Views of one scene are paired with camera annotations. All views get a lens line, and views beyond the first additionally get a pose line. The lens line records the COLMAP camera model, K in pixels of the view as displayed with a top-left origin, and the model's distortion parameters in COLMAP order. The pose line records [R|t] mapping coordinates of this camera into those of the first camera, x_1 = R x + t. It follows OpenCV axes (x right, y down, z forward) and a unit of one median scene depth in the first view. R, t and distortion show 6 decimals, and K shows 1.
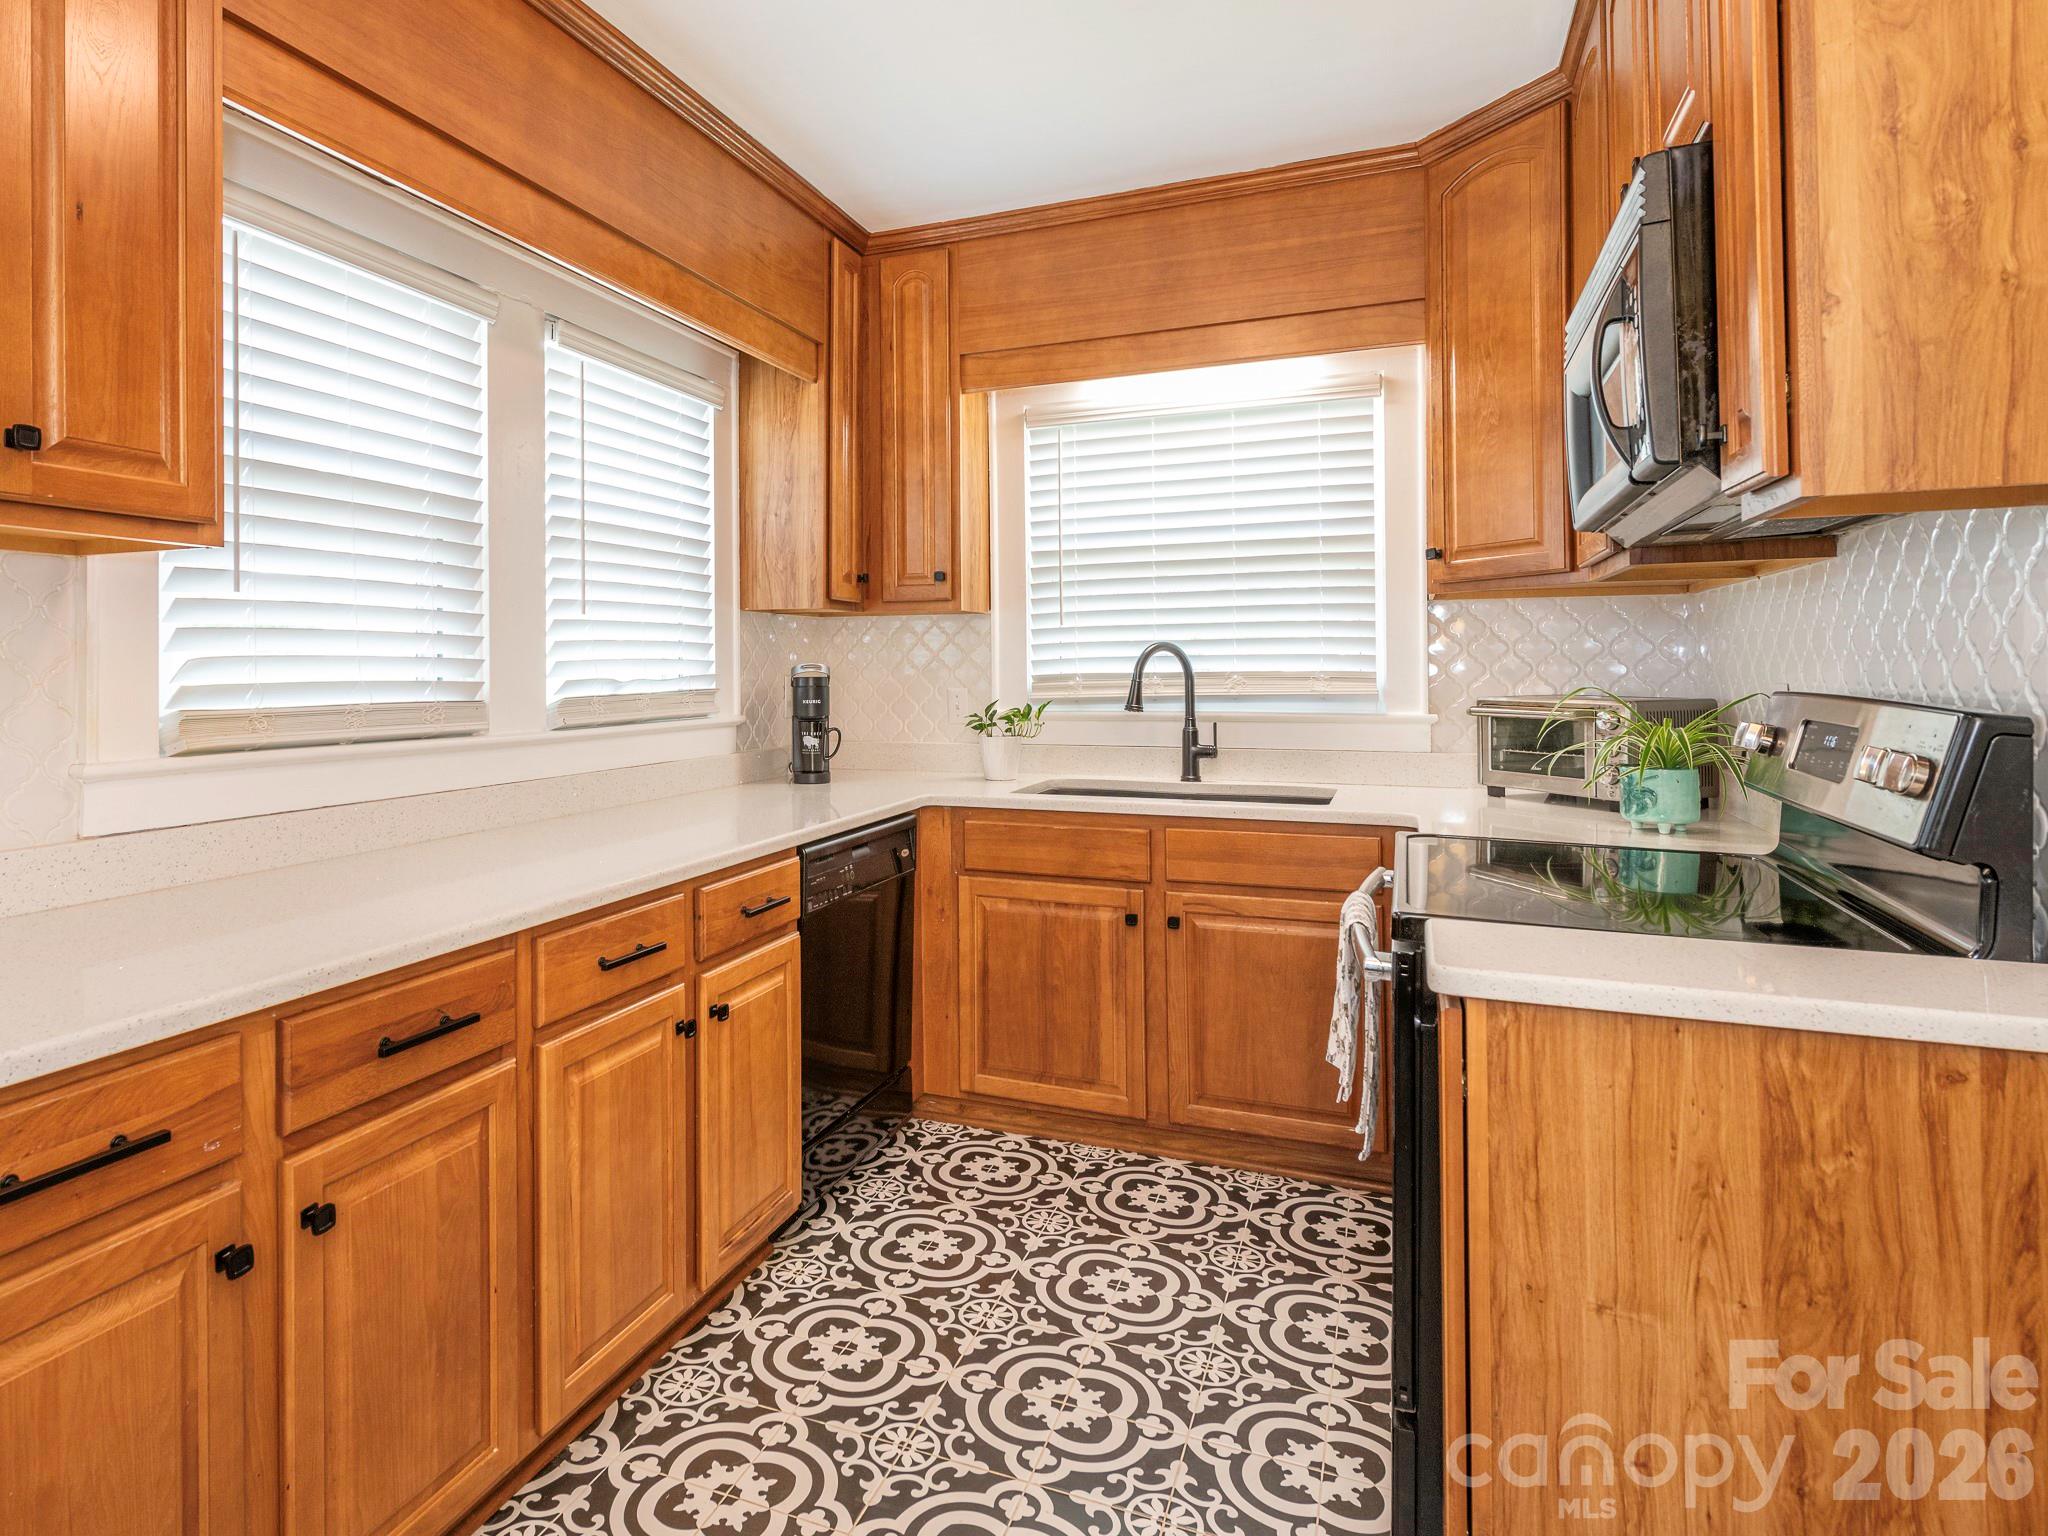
lens RADIAL K [[1109.2, 0, 889.6], [0, 1109.2, 679.1], [0, 0, 1]] dist [0.021077, -0.012057]
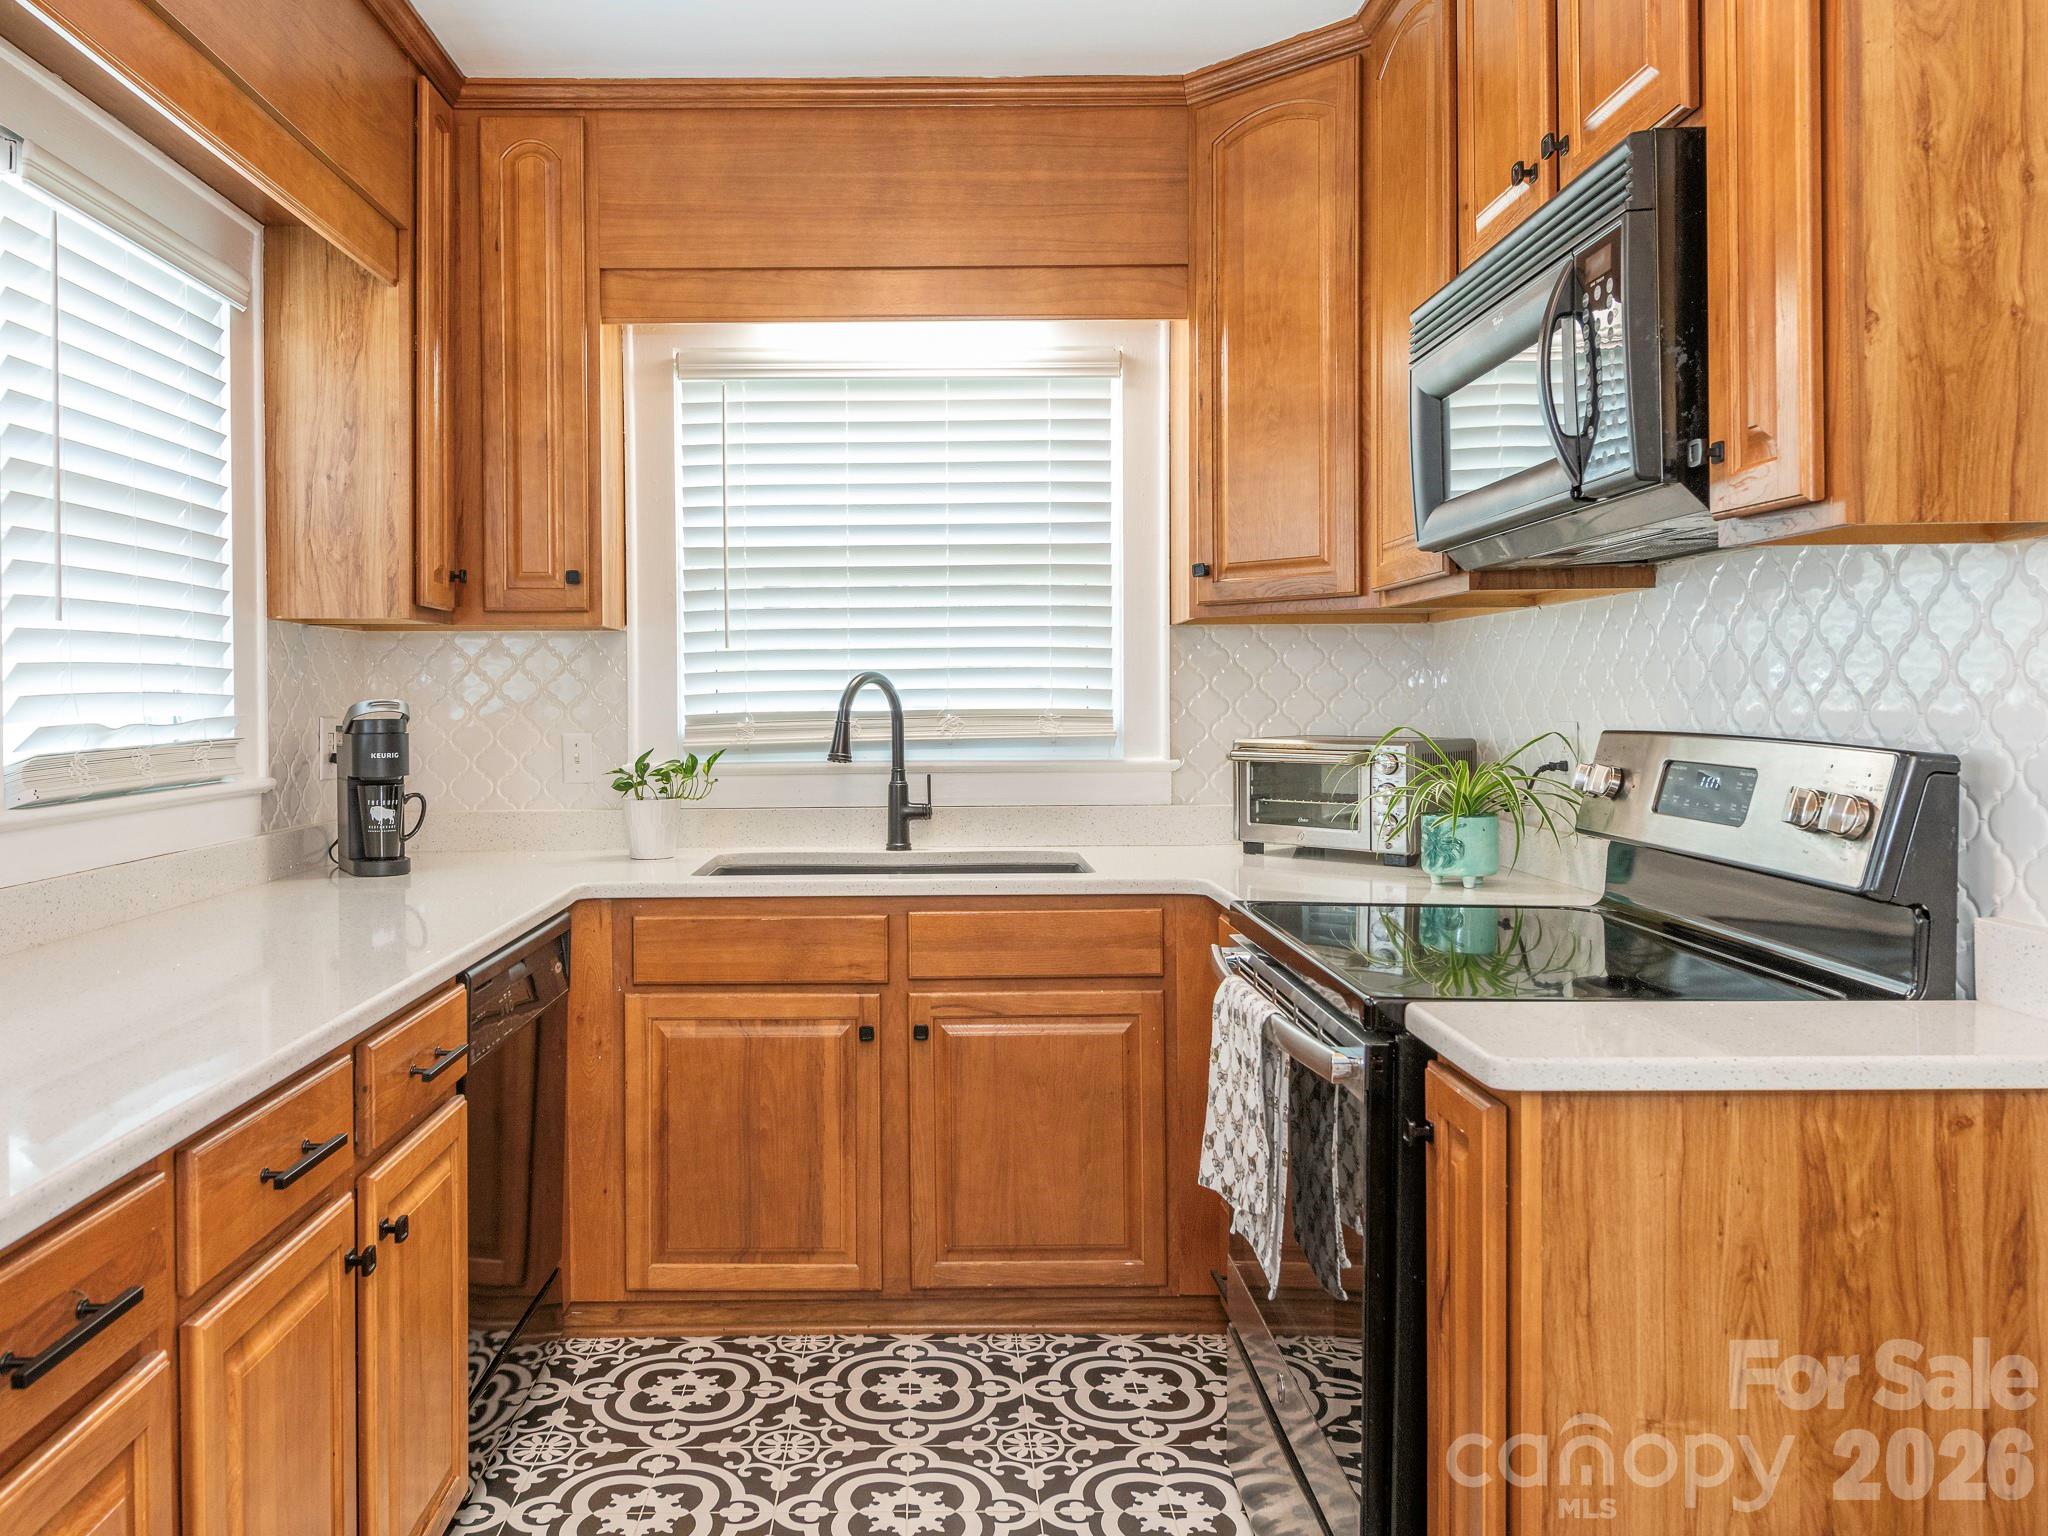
lens RADIAL K [[1464.7, 0, 890.3], [0, 1464.7, 734.3], [0, 0, 1]] dist [0.029923, -0.026443]
pose [[0.926022, -0.008925, 0.377364, -0.141865], [0.004965, 0.999922, 0.011465, -0.001683], [-0.377437, -0.008743, 0.925994, 0.054900]]
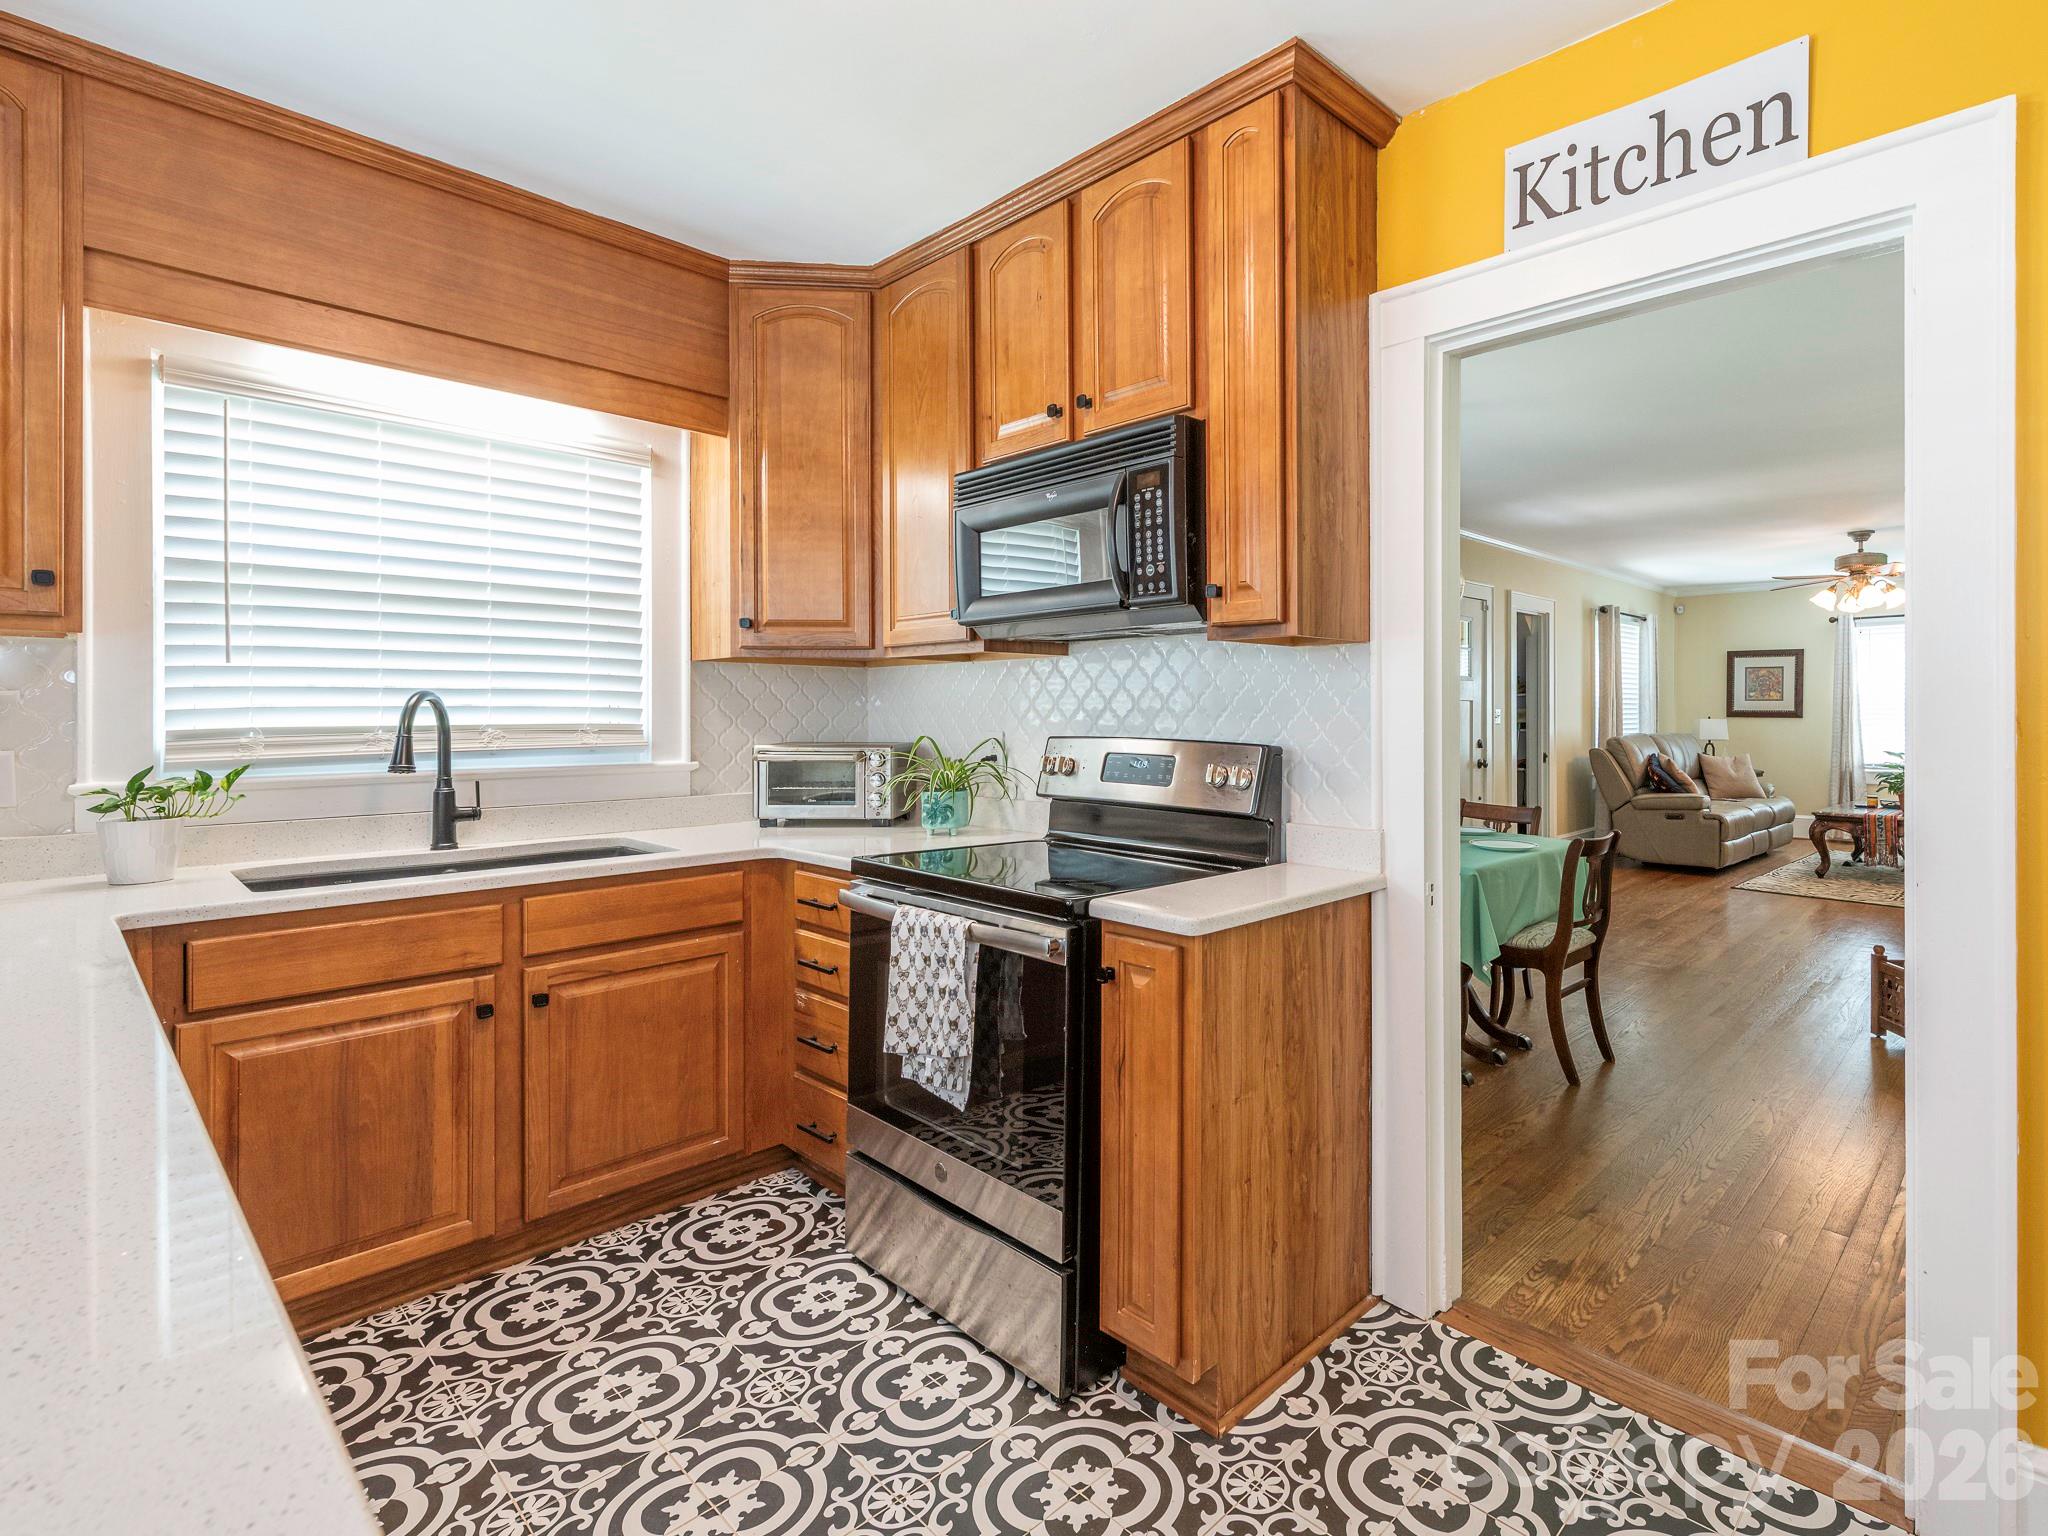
lens RADIAL K [[991.7, 0, 1149.7], [0, 991.7, 728.7], [0, 0, 1]] dist [0.015796, -0.005147]
pose [[0.347823, -0.008789, 0.937519, -0.318069], [0.007922, 0.999948, 0.006435, -0.004976], [-0.937527, 0.005189, 0.347875, 0.230534]]
